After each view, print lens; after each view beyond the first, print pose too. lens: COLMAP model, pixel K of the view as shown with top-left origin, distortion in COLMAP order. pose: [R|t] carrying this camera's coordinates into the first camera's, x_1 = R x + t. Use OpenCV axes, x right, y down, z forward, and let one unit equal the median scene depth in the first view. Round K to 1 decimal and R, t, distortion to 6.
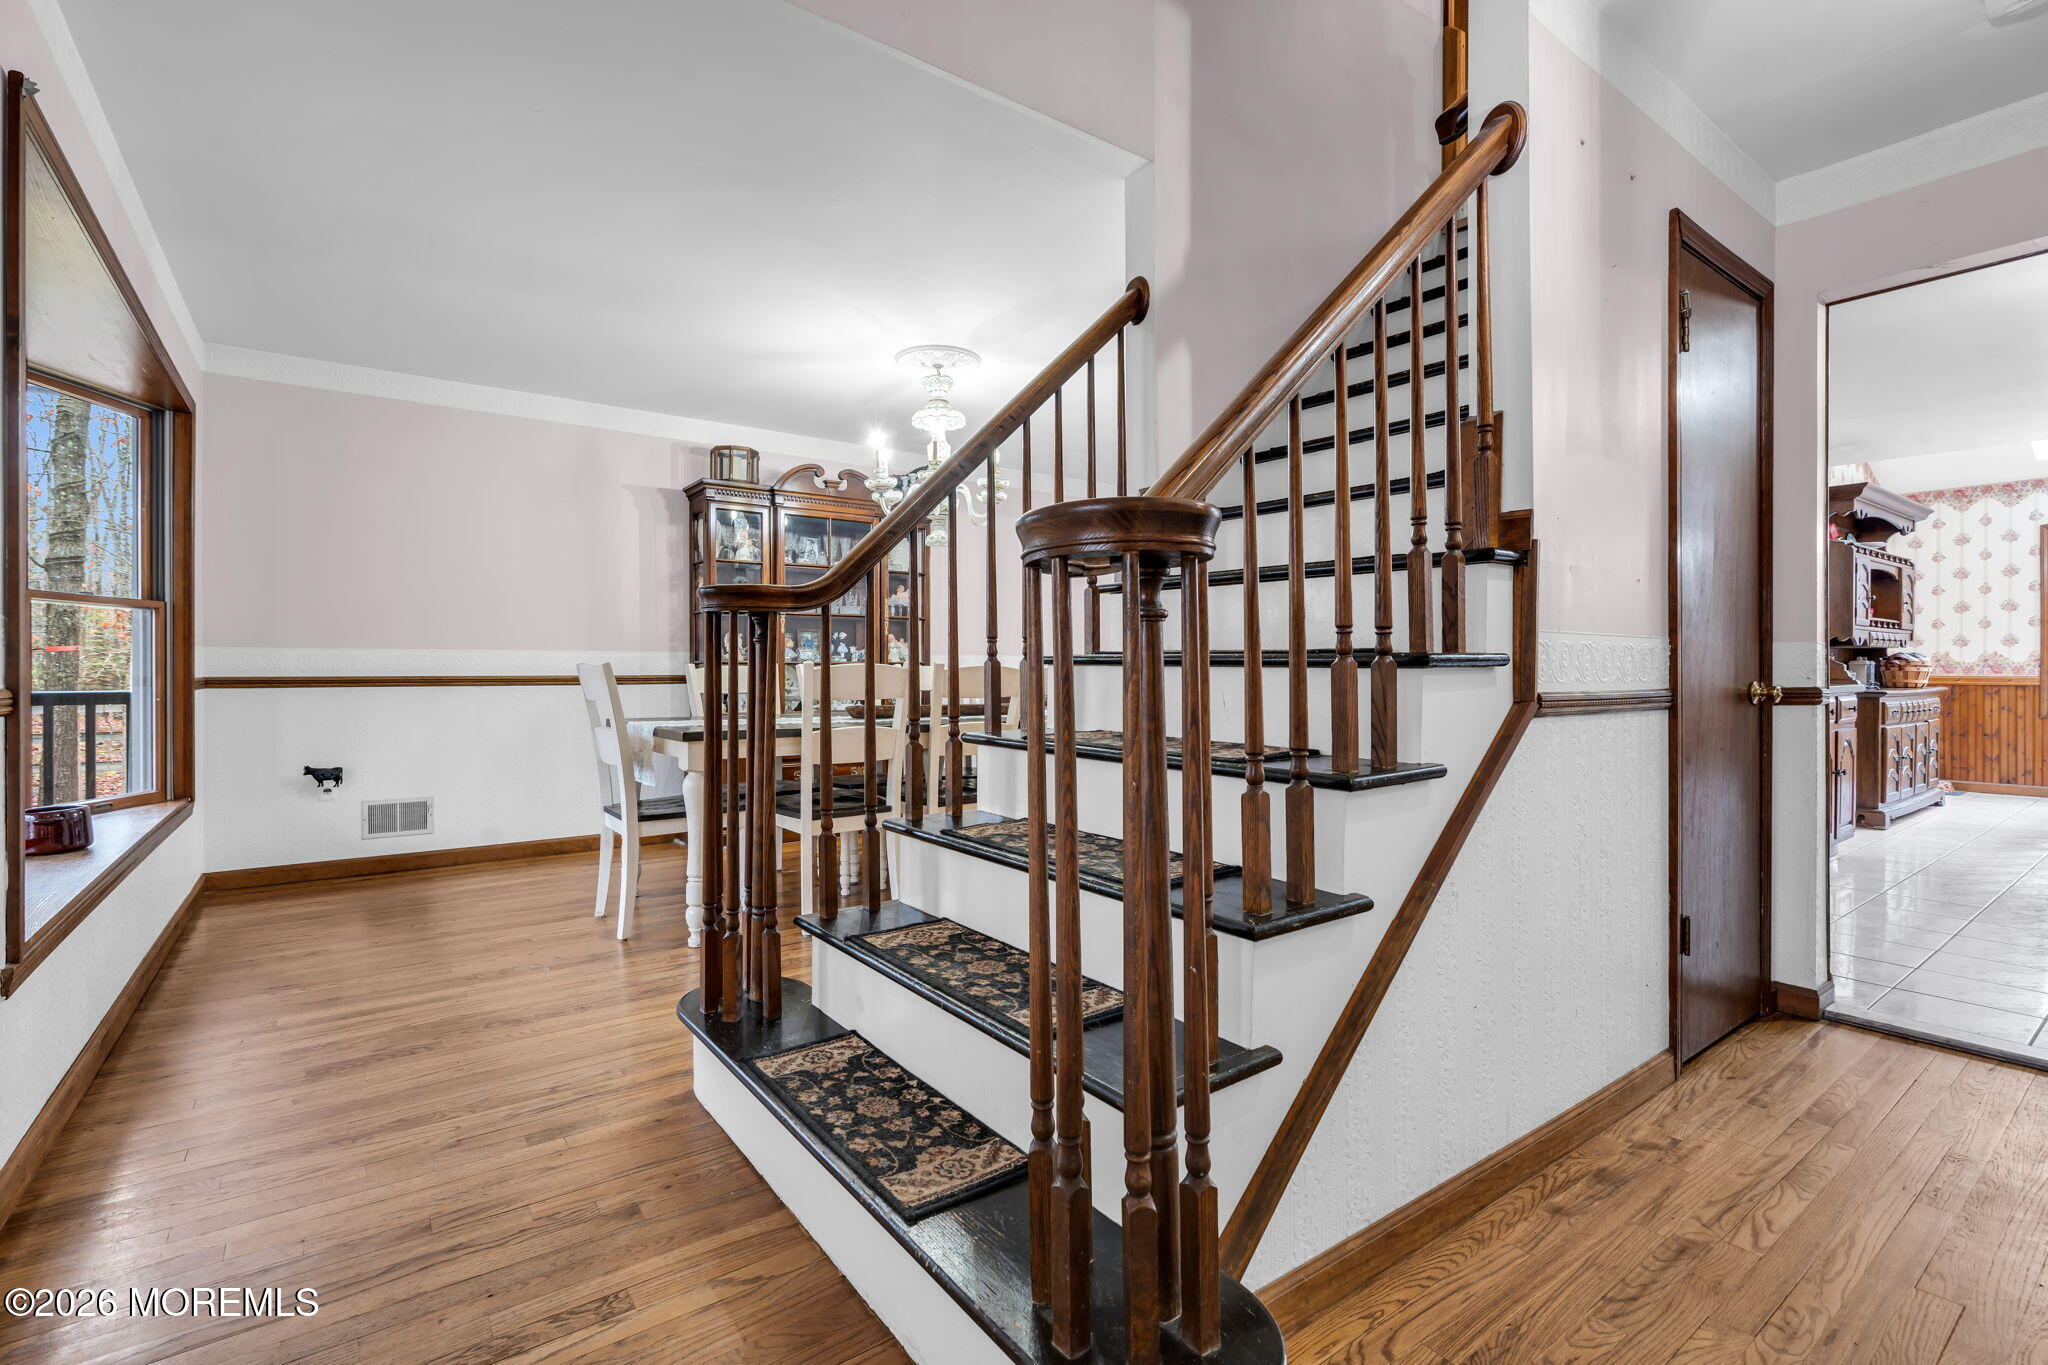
lens RADIAL K [[928.5, 0, 1023.3], [0, 928.5, 671.8], [0, 0, 1]] dist [-0.008906, 0.003753]
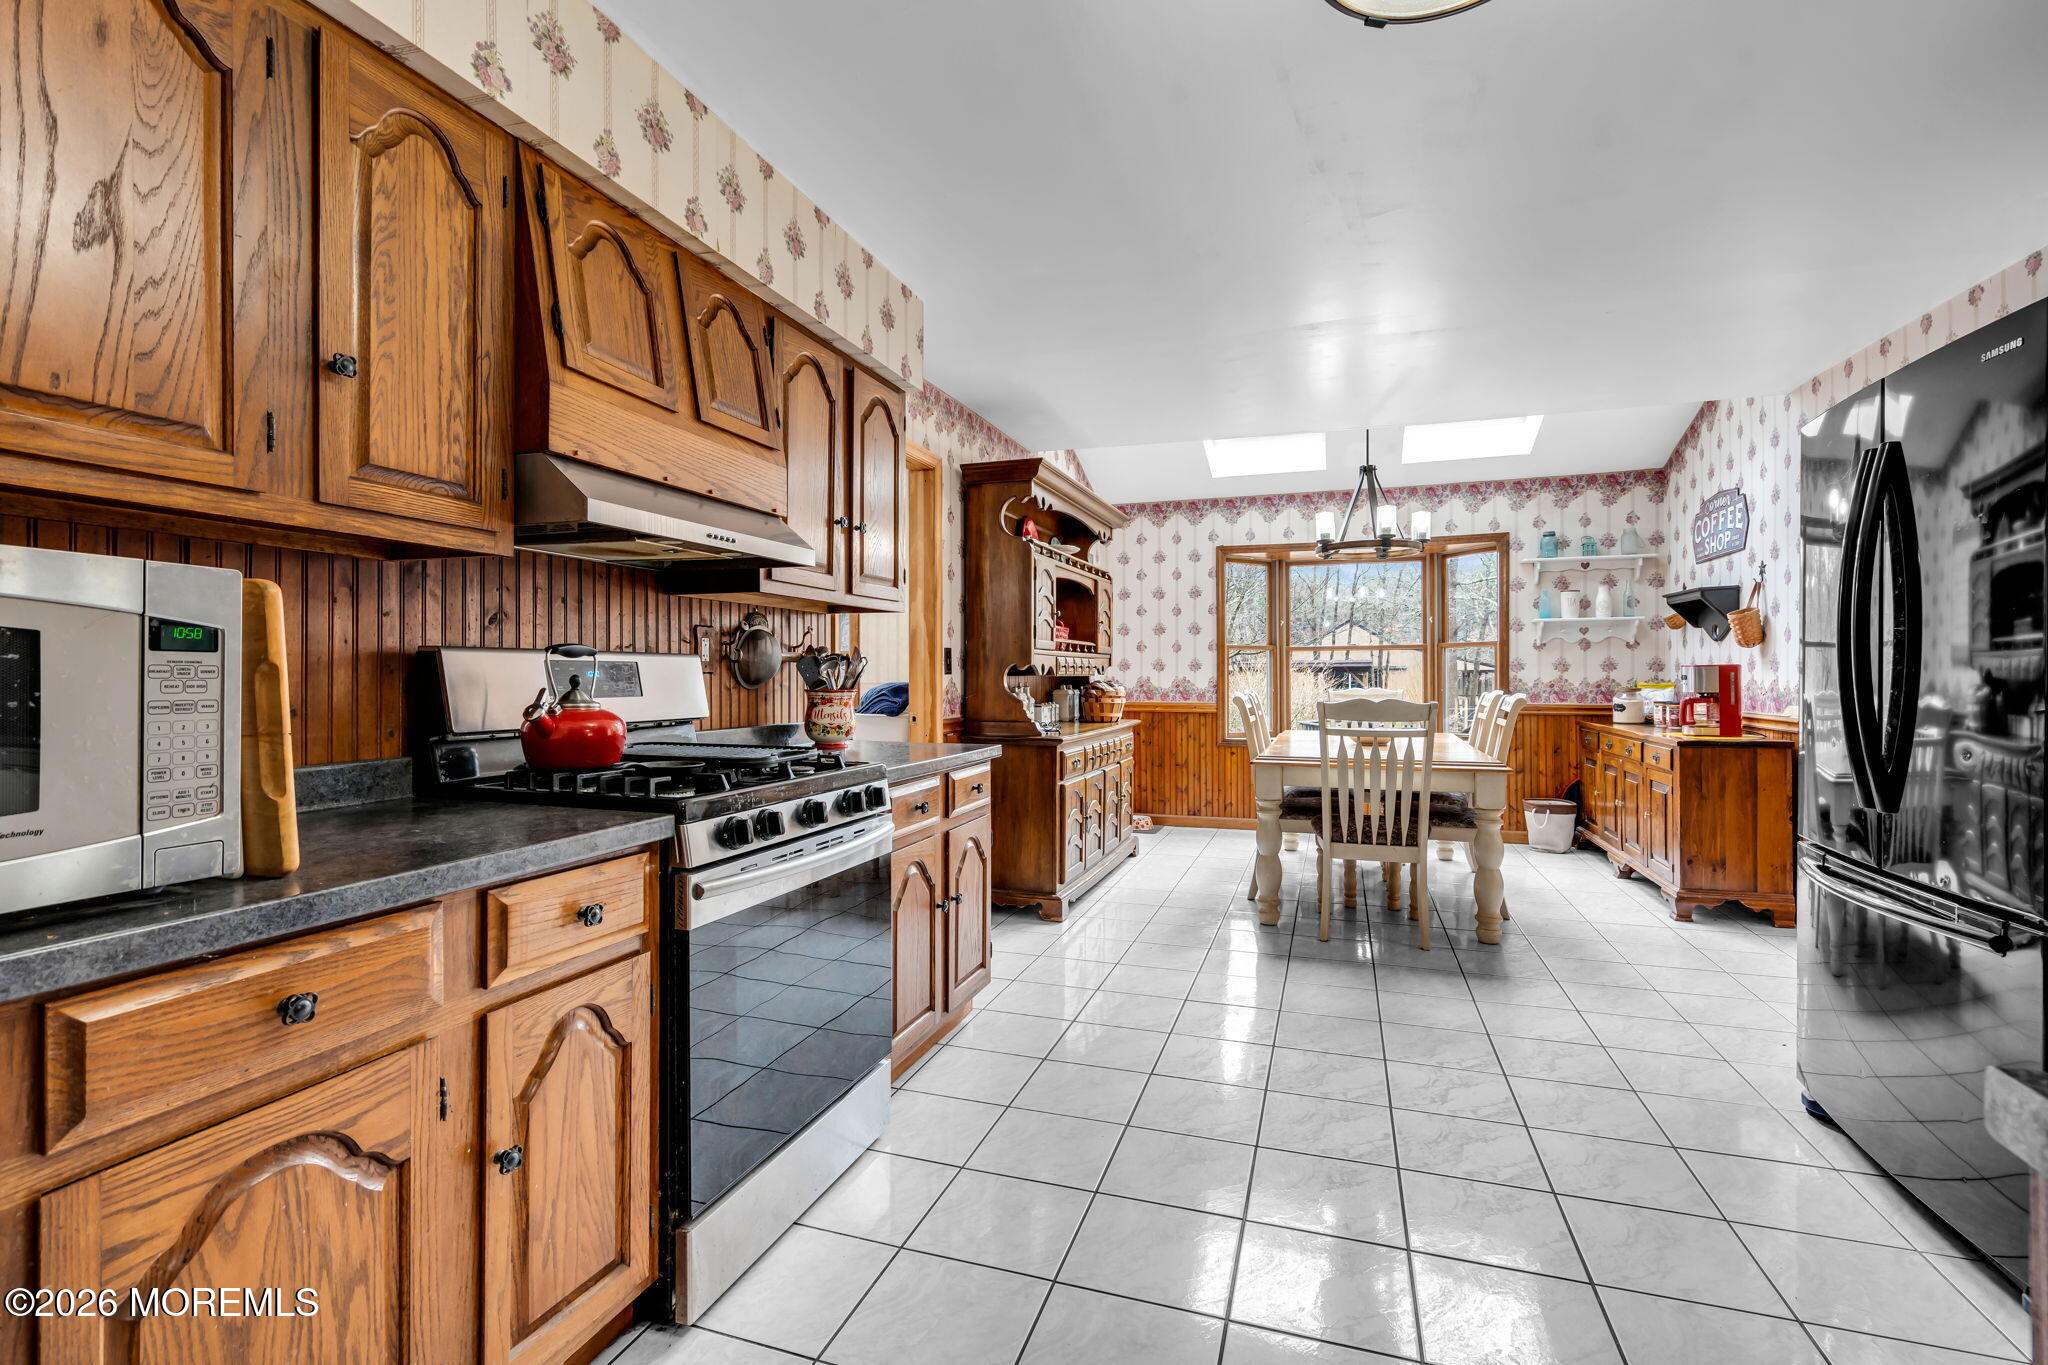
lens RADIAL K [[928.5, 0, 1022.1], [0, 928.5, 680.1], [0, 0, 1]] dist [-0.008906, 0.003753]
pose [[0.822751, -0.004433, 0.568385, 0.406716], [0.003825, 0.999990, 0.002263, -0.023490], [-0.568390, 0.000312, 0.822760, 0.337743]]
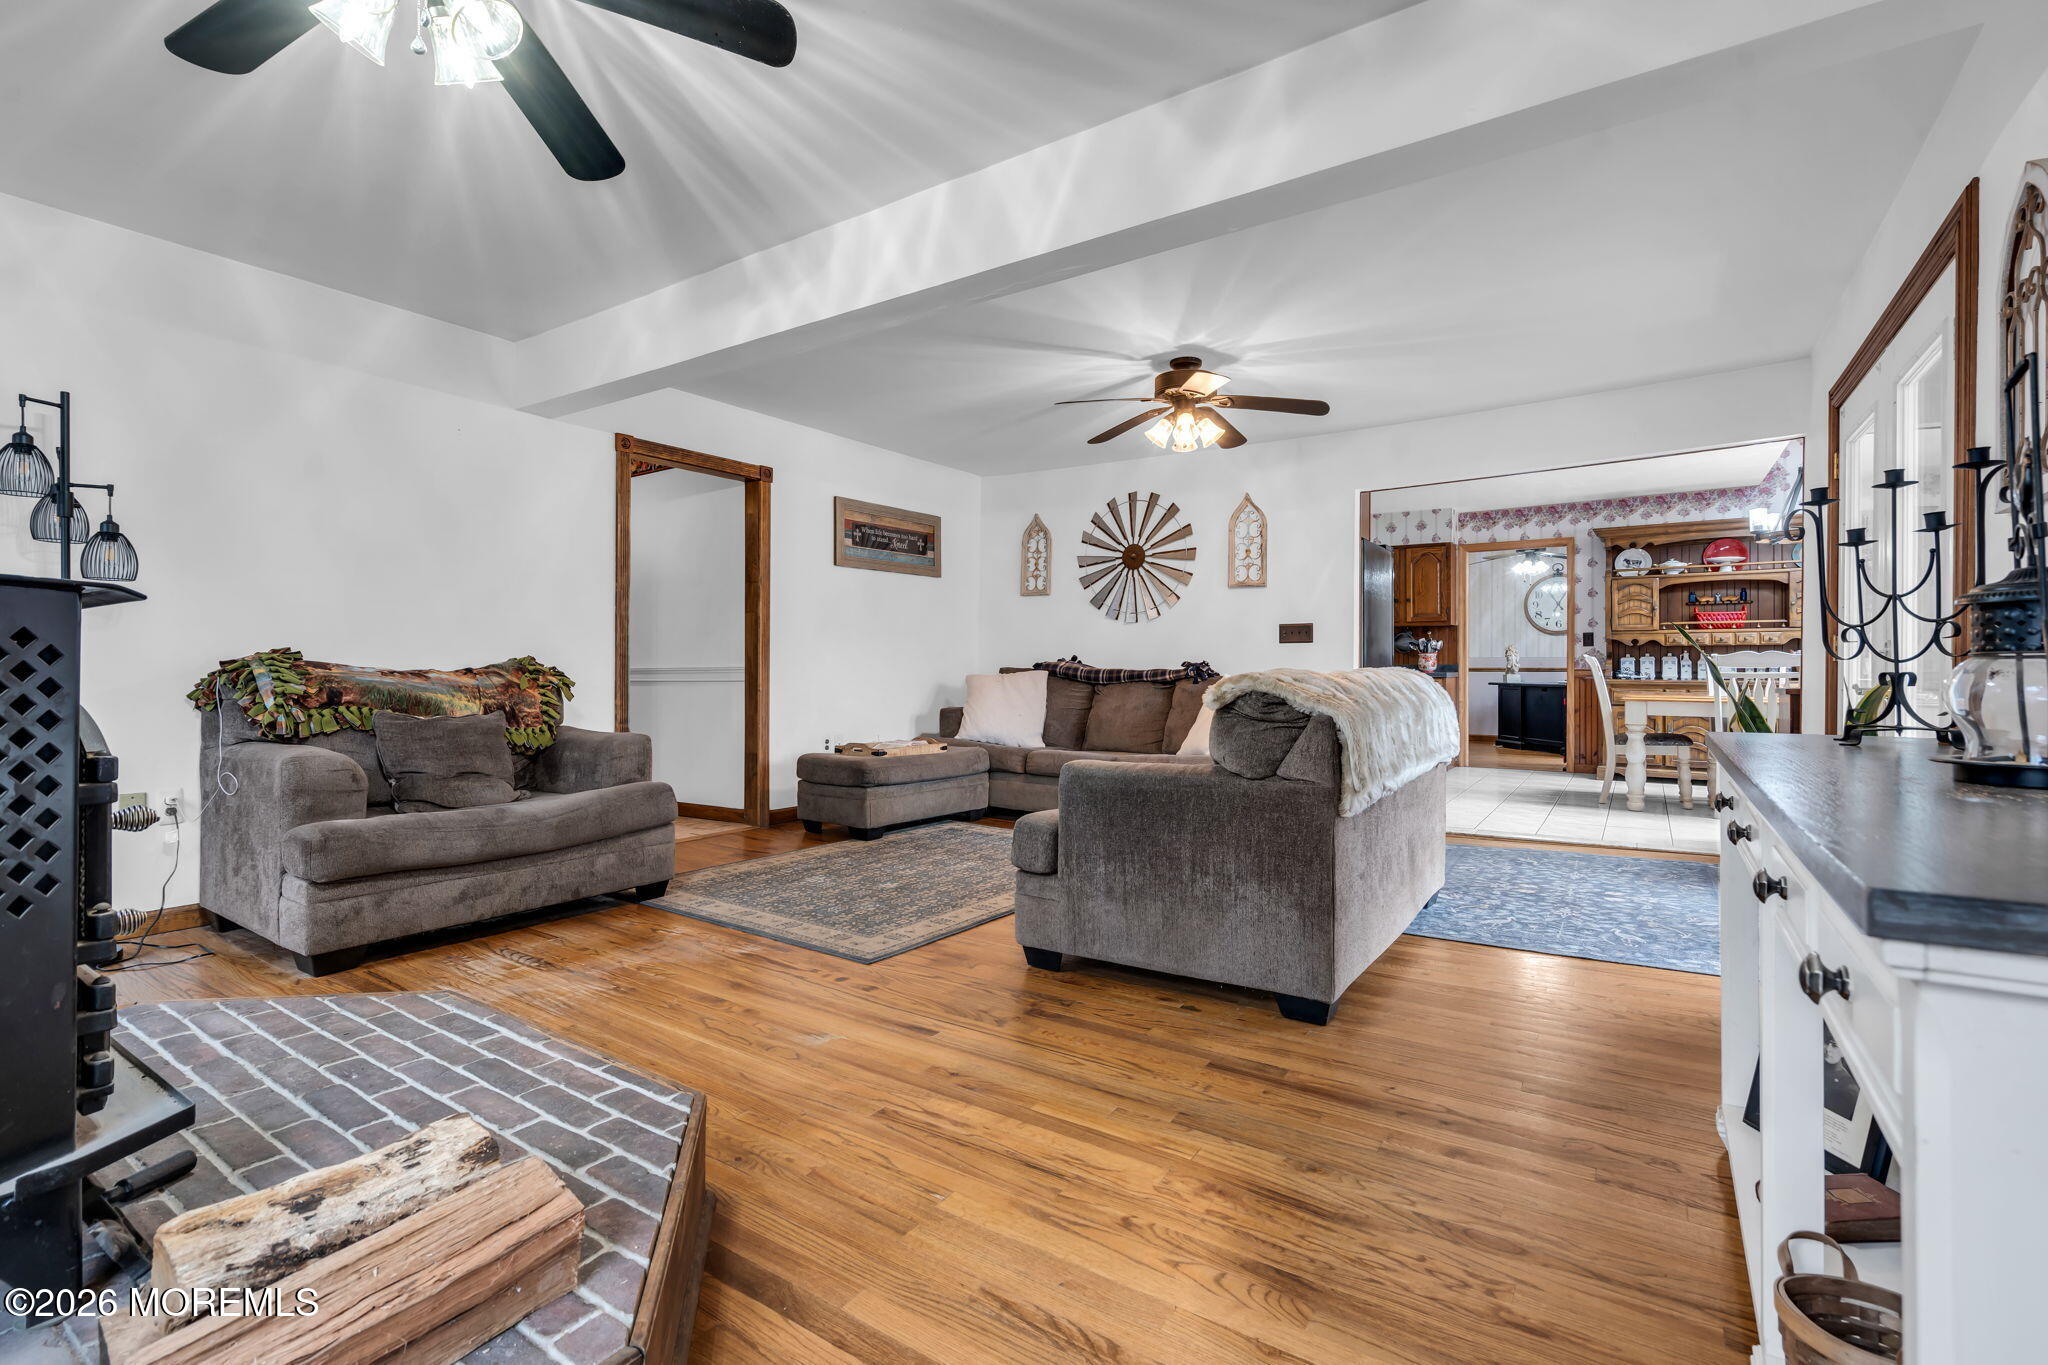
lens RADIAL K [[928.5, 0, 1006.5], [0, 928.5, 668.5], [0, 0, 1]] dist [-0.008906, 0.003753]
pose [[0.322273, 0.000310, -0.946647, 1.671049], [-0.006174, 0.999979, -0.001775, 0.010832], [0.946627, 0.006417, 0.322268, -0.241841]]
